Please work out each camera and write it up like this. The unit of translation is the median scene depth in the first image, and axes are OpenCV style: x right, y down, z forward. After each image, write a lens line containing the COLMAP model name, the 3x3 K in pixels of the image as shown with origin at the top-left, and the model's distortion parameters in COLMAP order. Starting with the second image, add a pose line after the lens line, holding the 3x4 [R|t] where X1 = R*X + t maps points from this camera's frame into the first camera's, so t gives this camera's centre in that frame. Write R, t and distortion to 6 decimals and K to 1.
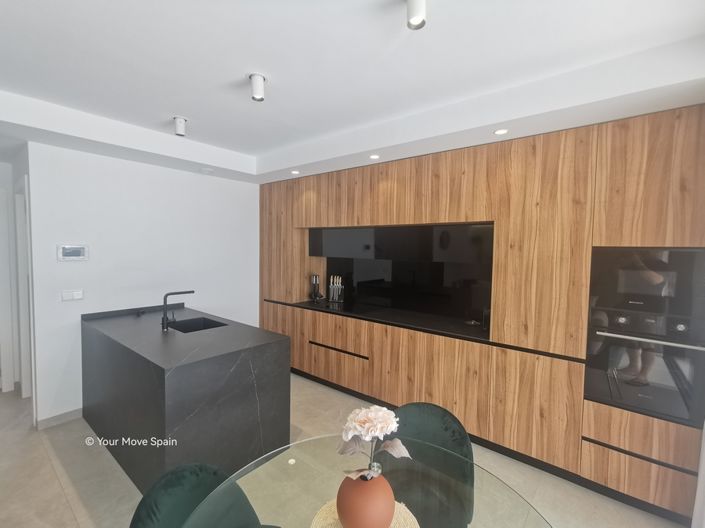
lens RADIAL K [[326.8, 0, 352.5], [0, 326.8, 264.0], [0, 0, 1]] dist [-0.002060, 0.007296]
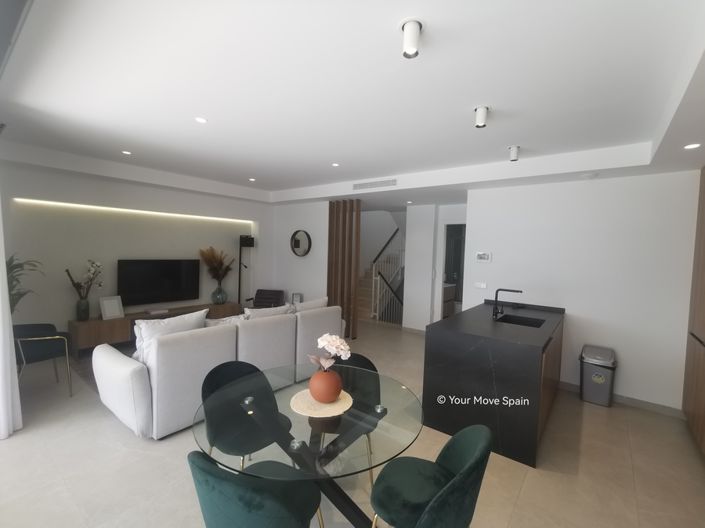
lens RADIAL K [[326.8, 0, 352.5], [0, 326.8, 264.0], [0, 0, 1]] dist [-0.002060, 0.007296]
pose [[0.020055, 0.035614, -0.999164, 0.670934], [-0.078243, 0.996356, 0.033943, -0.008506], [0.996733, 0.077497, 0.022768, 0.407636]]
